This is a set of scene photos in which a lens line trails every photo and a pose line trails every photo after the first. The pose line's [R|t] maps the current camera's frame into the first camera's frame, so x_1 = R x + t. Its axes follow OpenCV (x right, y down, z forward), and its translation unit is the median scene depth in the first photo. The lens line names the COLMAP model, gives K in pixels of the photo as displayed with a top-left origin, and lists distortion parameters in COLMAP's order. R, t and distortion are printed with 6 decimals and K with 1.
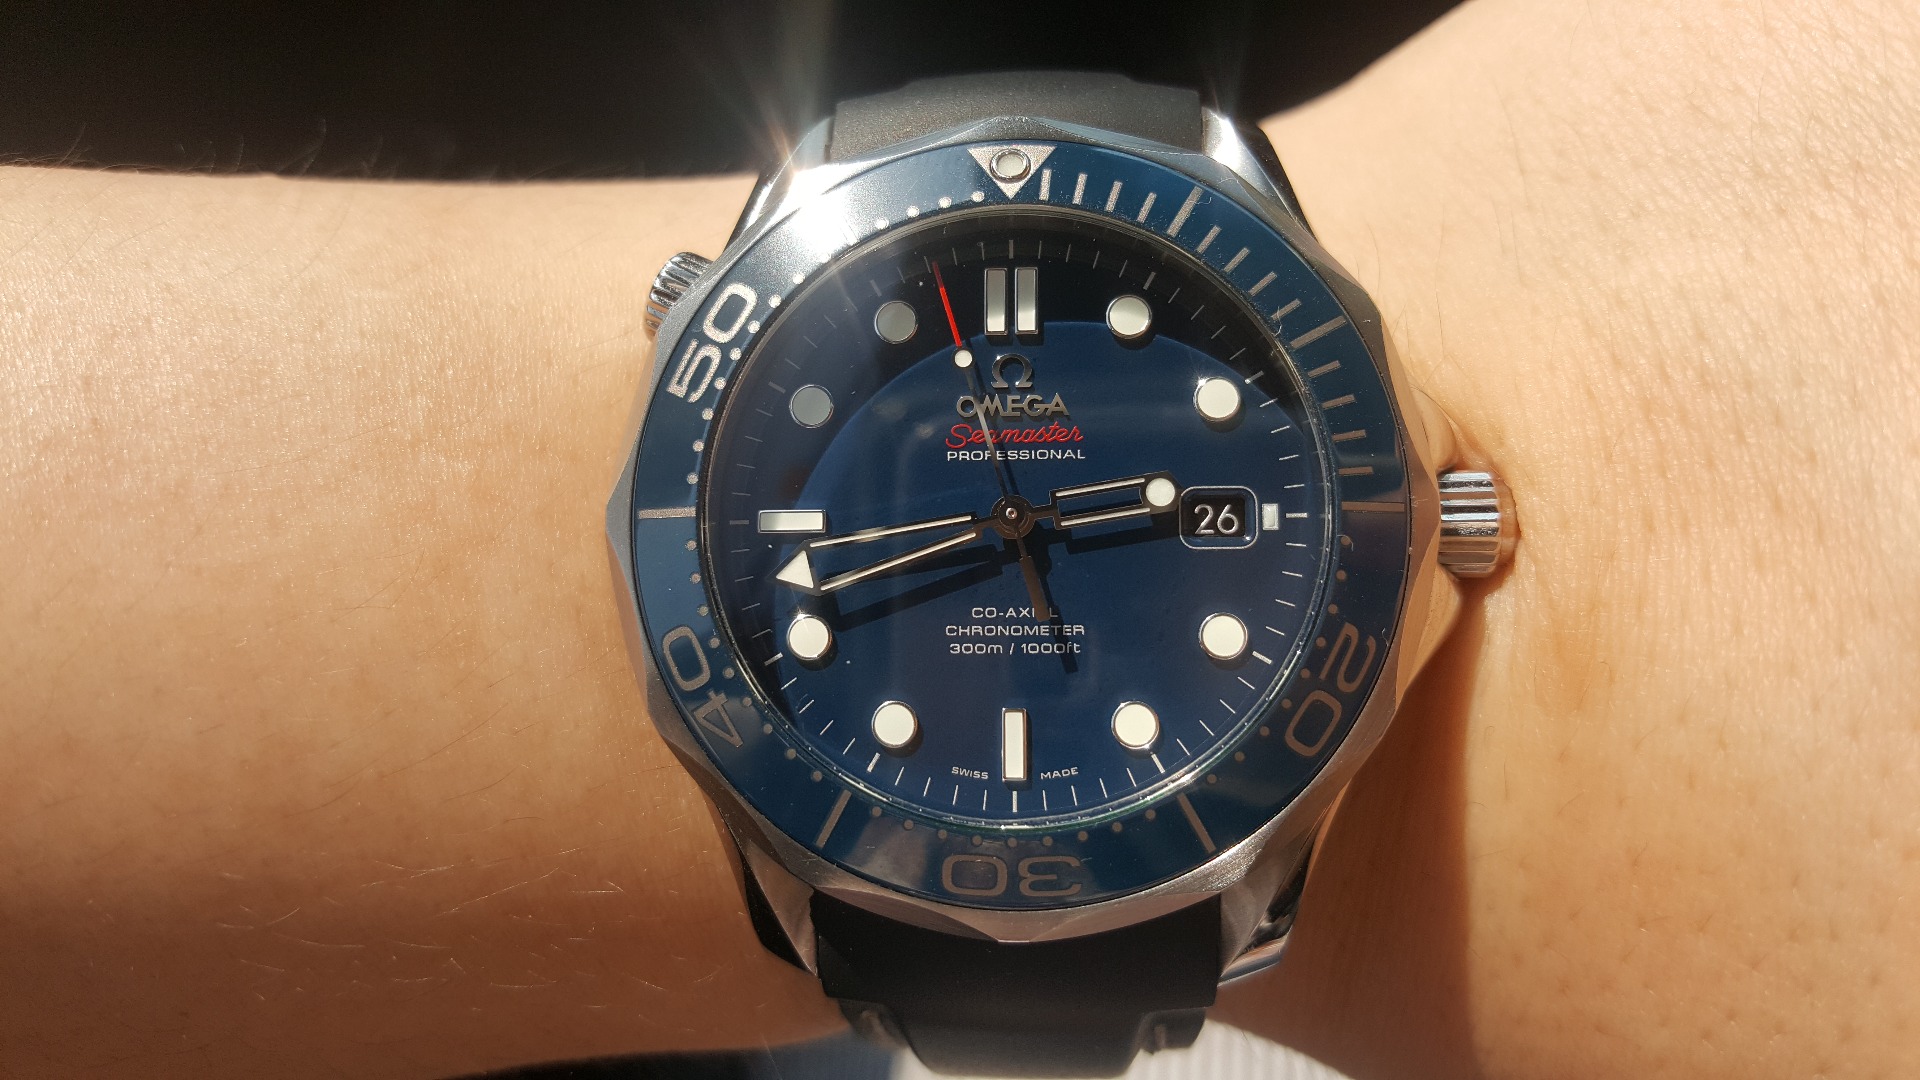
lens RADIAL K [[1479.7, 0, 960.0], [0, 1479.7, 540.0], [0, 0, 1]] dist [-0.000502, -0.000044]
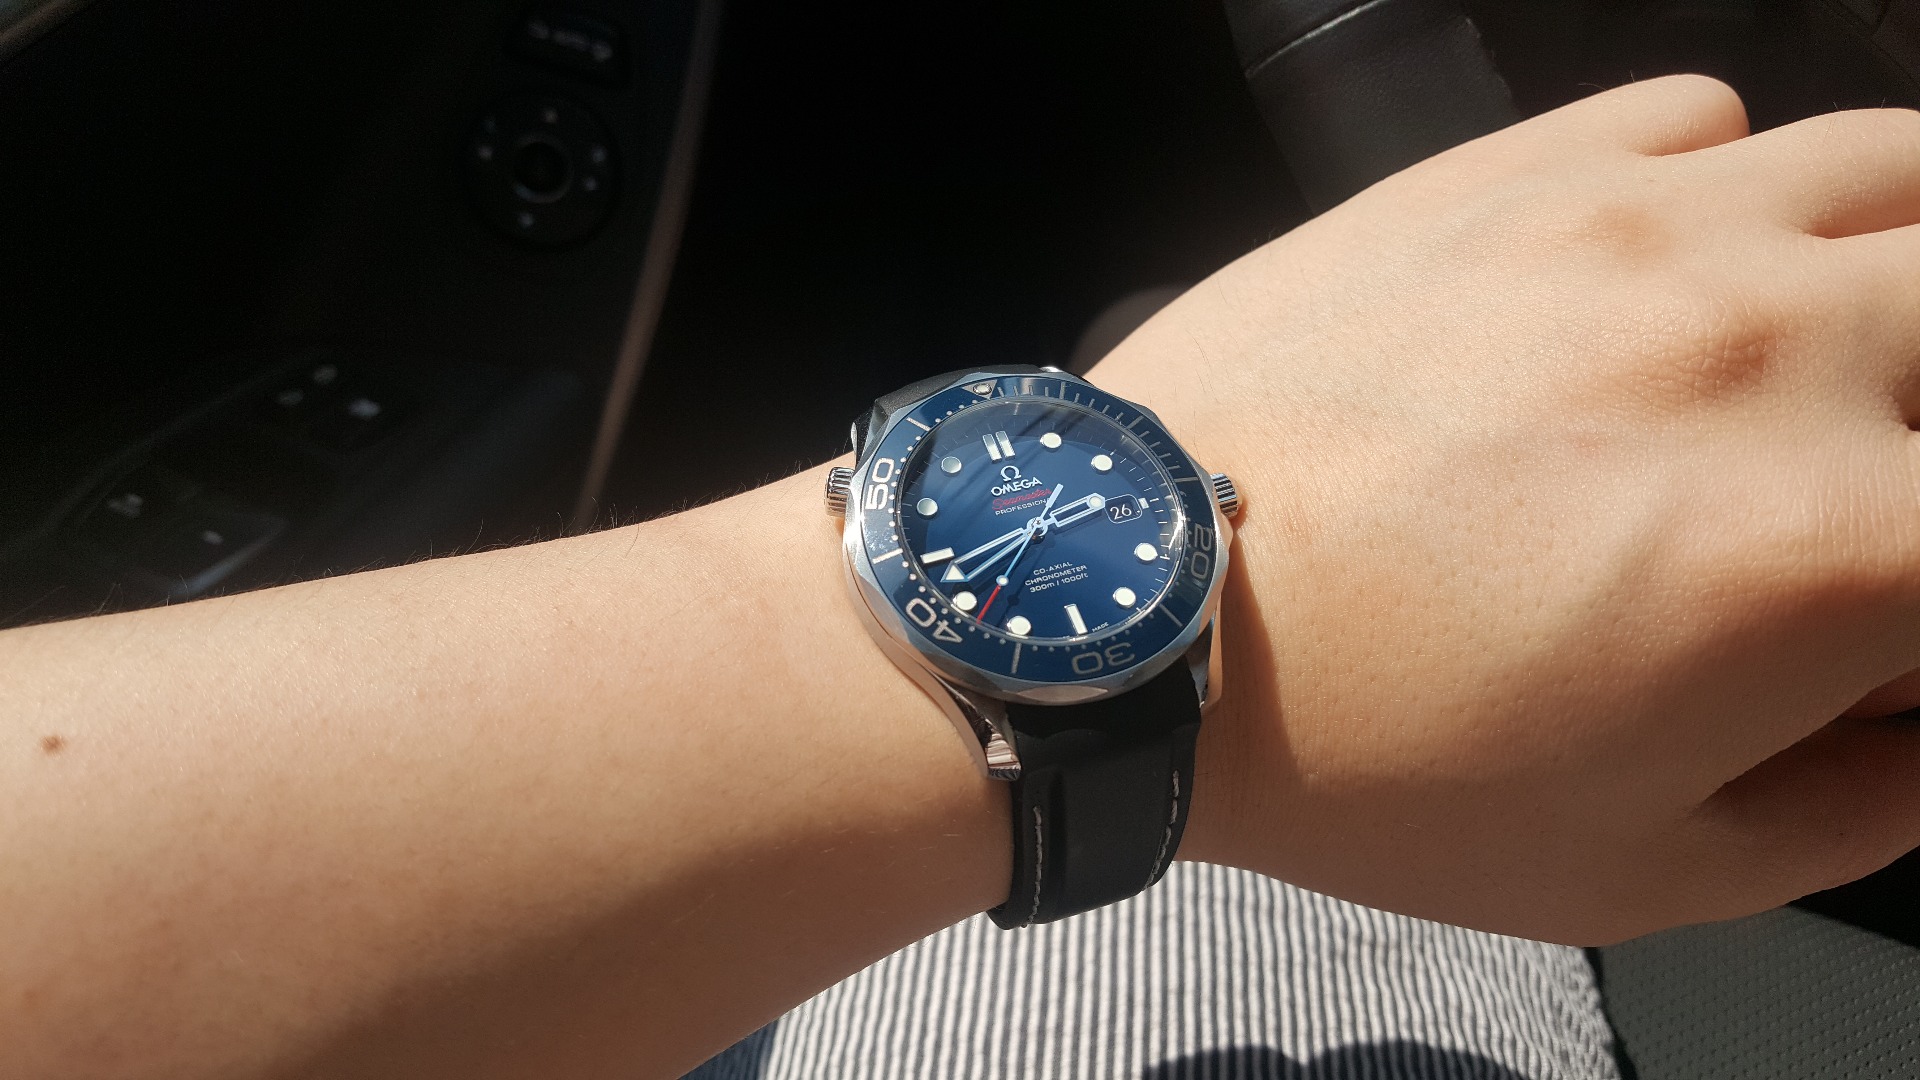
lens RADIAL K [[1479.7, 0, 960.0], [0, 1479.7, 540.0], [0, 0, 1]] dist [-0.000502, -0.000044]
pose [[0.922952, -0.208942, 0.323268, -0.765198], [0.319199, 0.884810, -0.339445, 0.693744], [-0.215106, 0.416479, 0.883332, -0.858262]]
